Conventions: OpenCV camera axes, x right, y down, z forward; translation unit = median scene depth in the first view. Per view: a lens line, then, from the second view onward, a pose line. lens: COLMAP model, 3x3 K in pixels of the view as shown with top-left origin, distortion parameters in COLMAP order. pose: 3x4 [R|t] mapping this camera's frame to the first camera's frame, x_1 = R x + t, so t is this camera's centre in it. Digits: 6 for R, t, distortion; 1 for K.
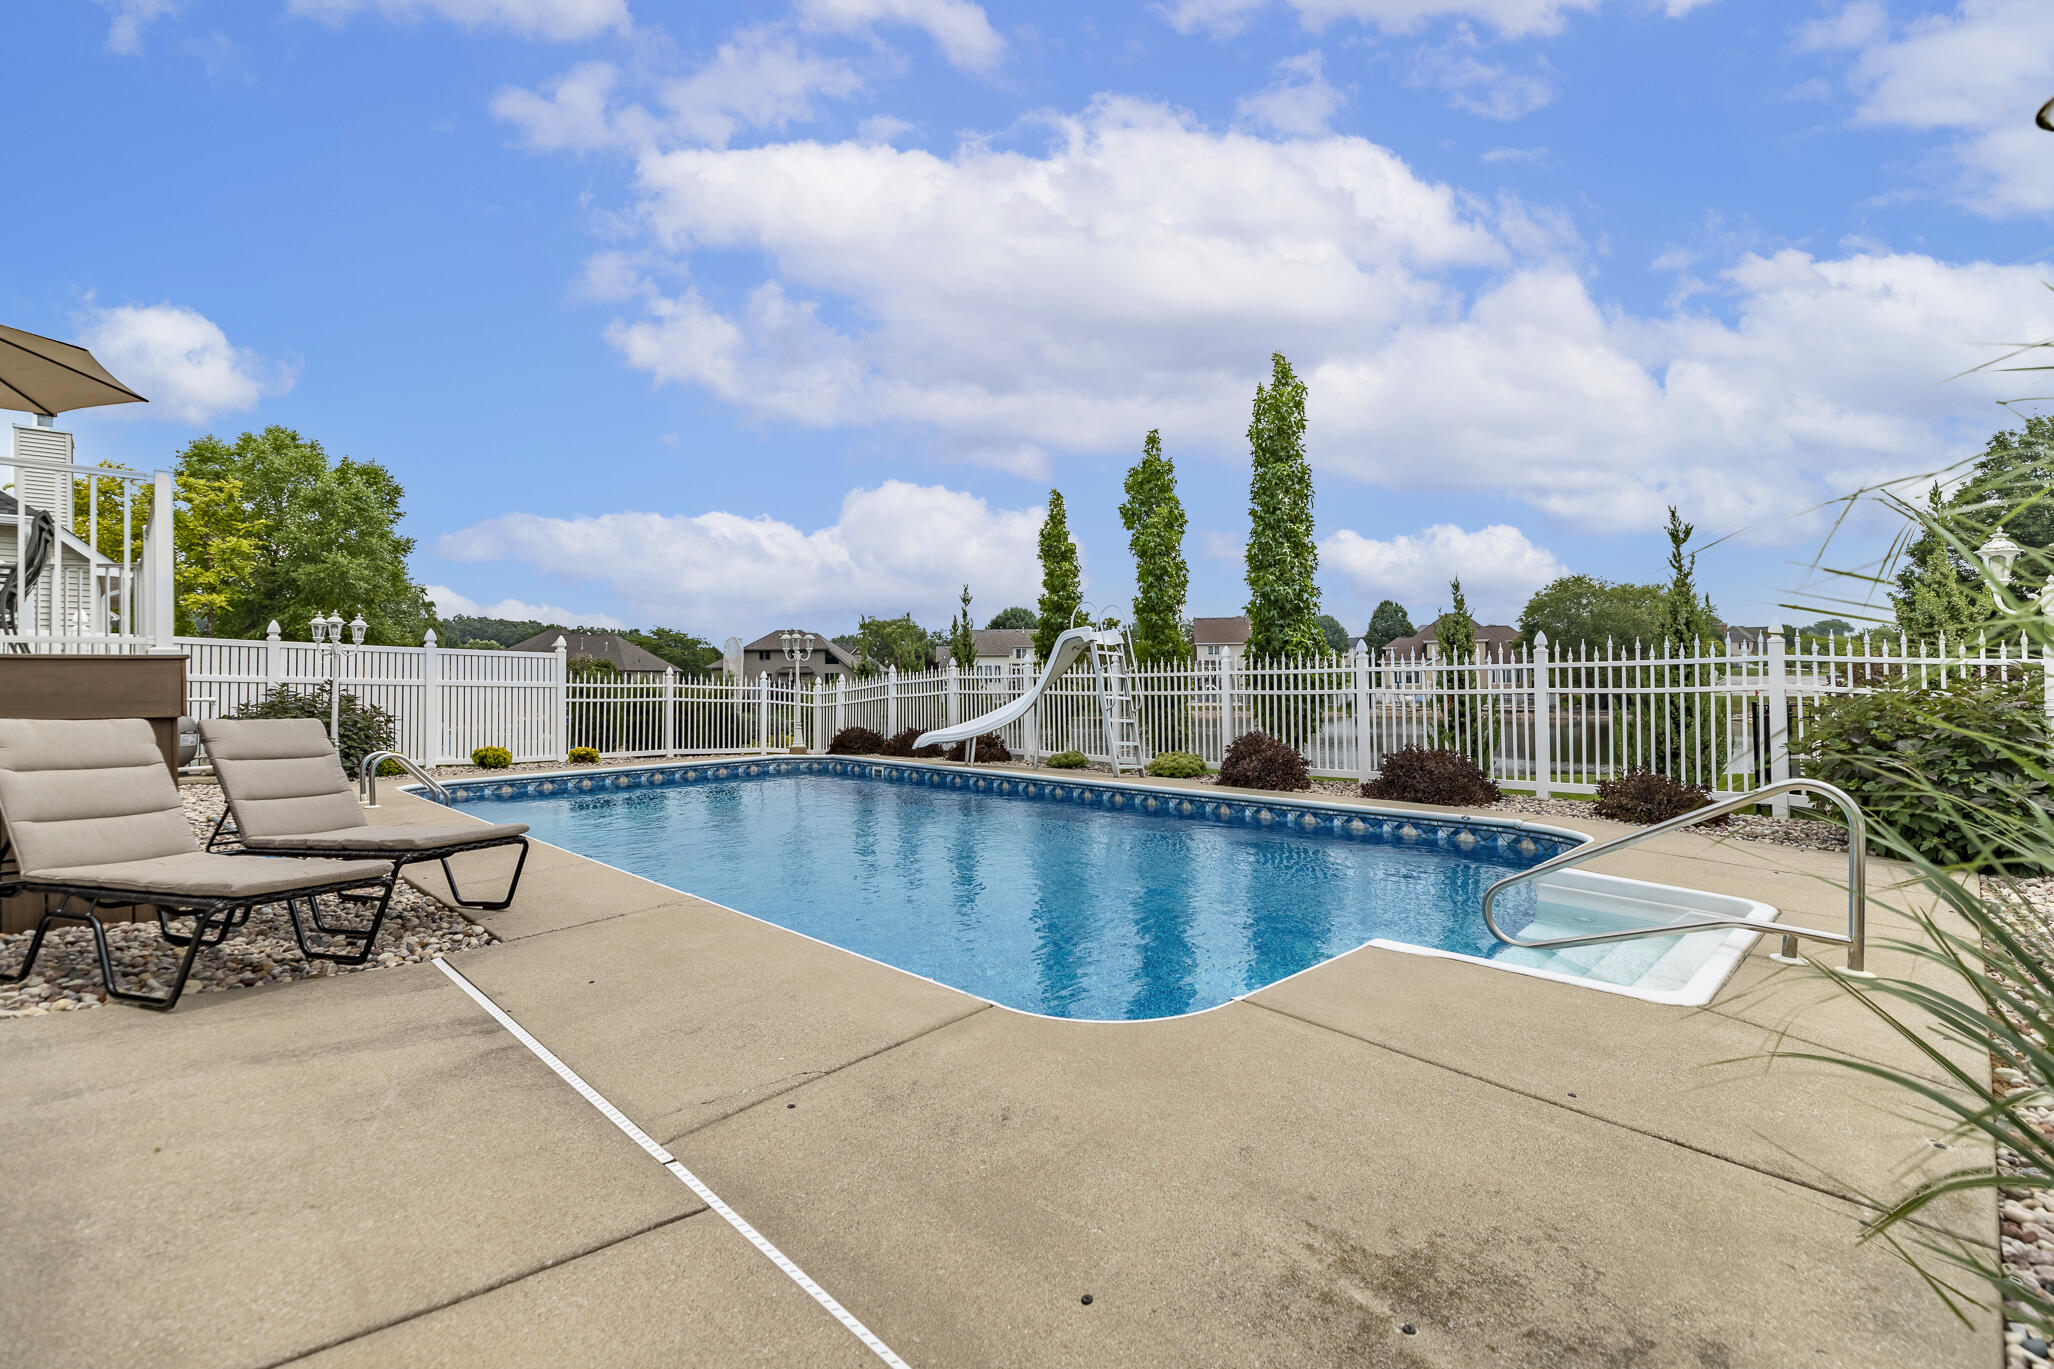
lens RADIAL K [[913.6, 0, 1036.3], [0, 913.6, 683.4], [0, 0, 1]] dist [0.013762, -0.003184]
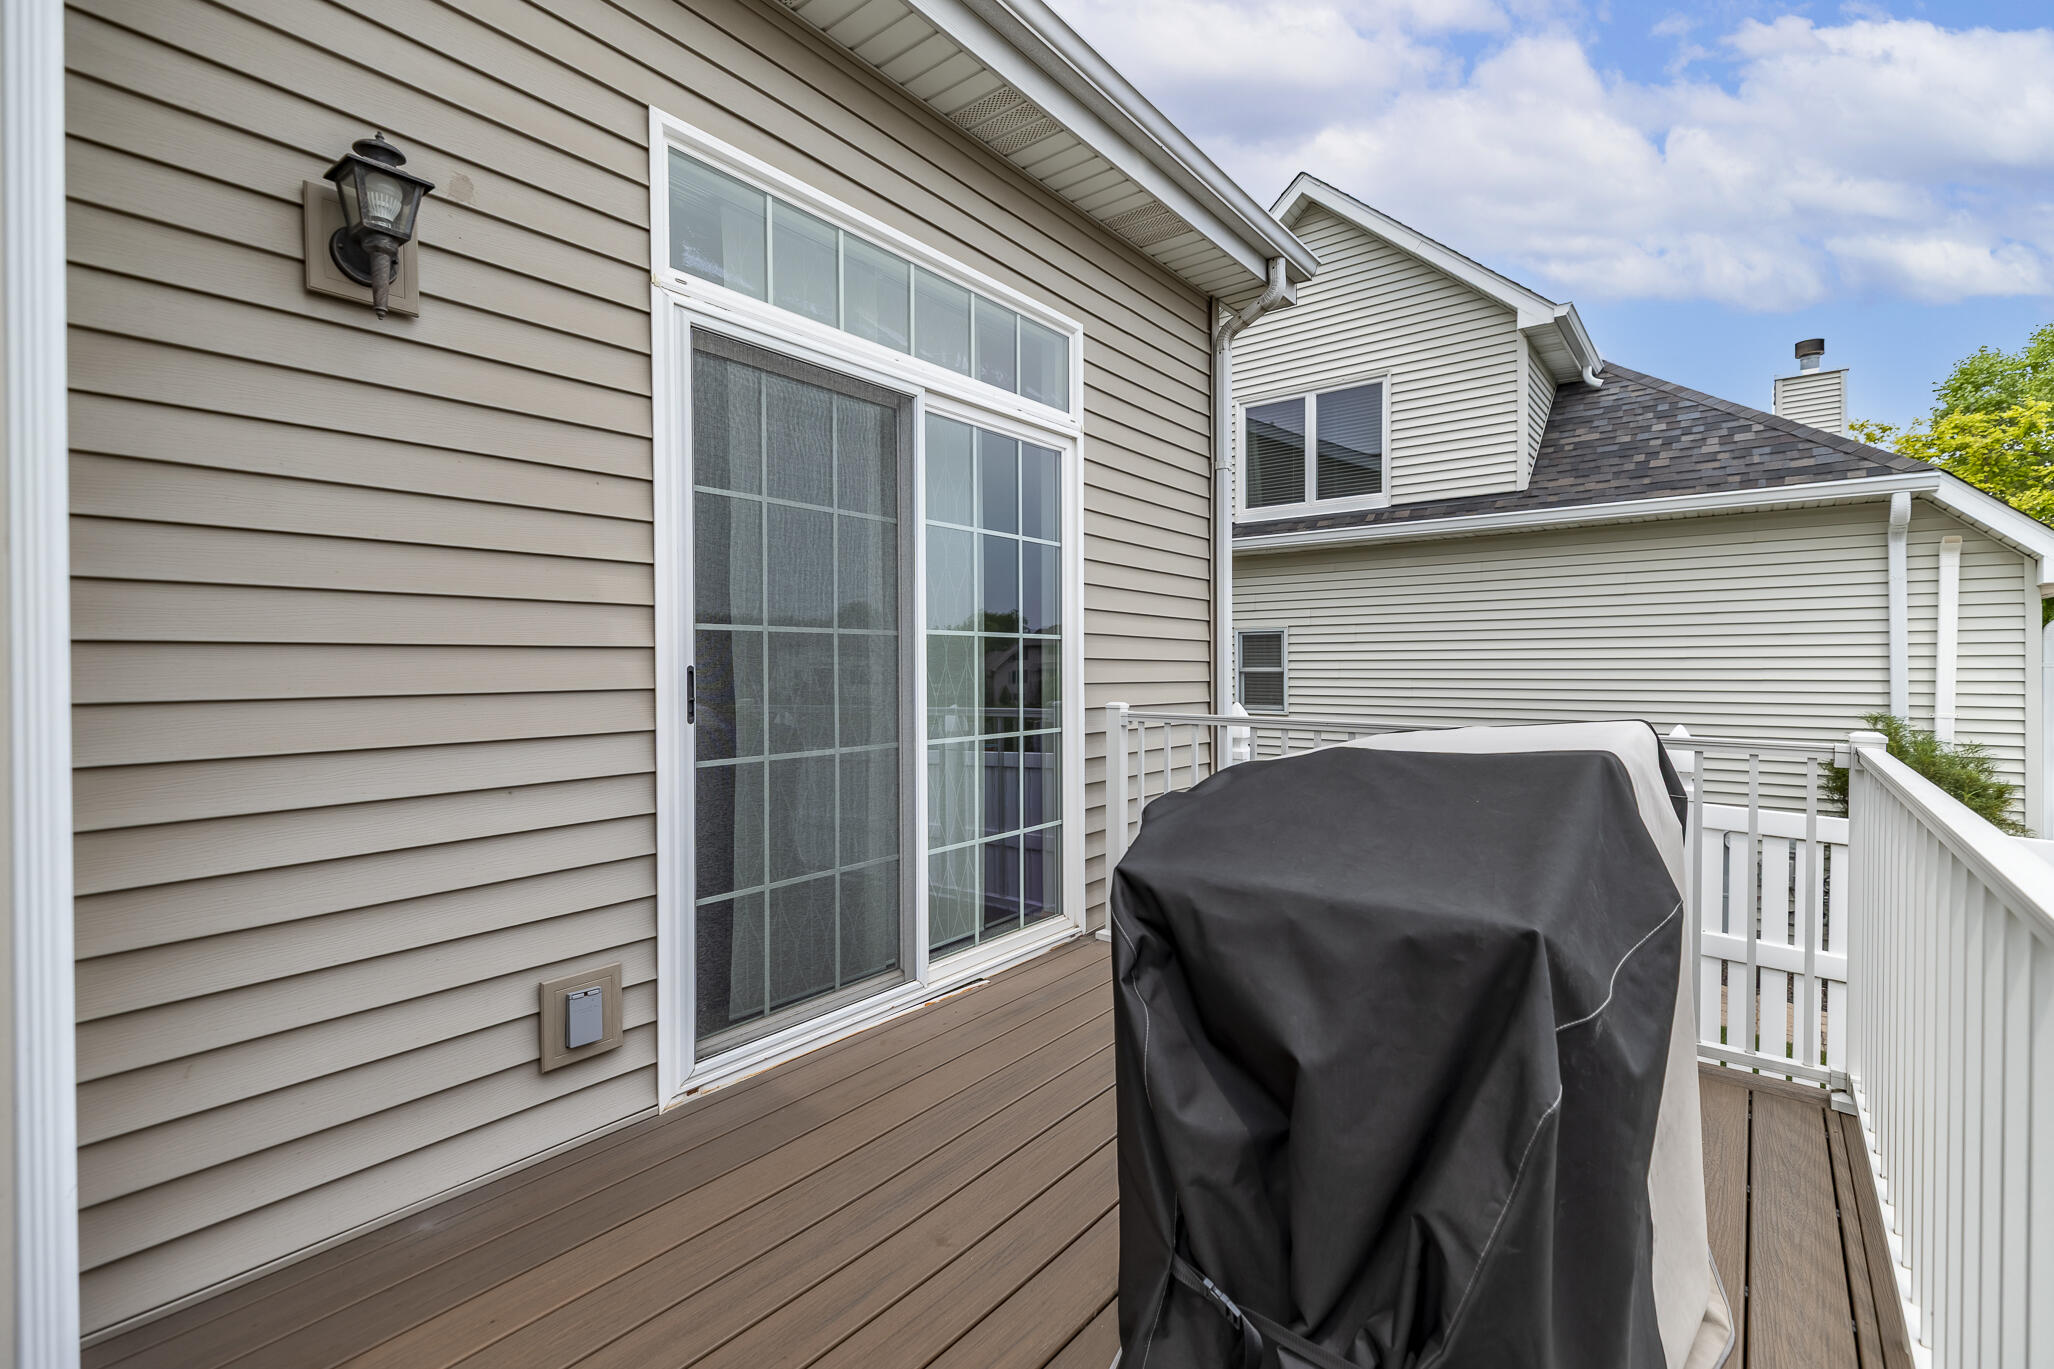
lens RADIAL K [[913.6, 0, 1030.5], [0, 913.6, 676.0], [0, 0, 1]] dist [0.013762, -0.003184]
pose [[0.121036, 0.020598, -0.992434, -0.776798], [-0.003836, 0.999787, 0.020283, -0.095802], [0.992641, 0.001352, 0.121089, 0.554597]]
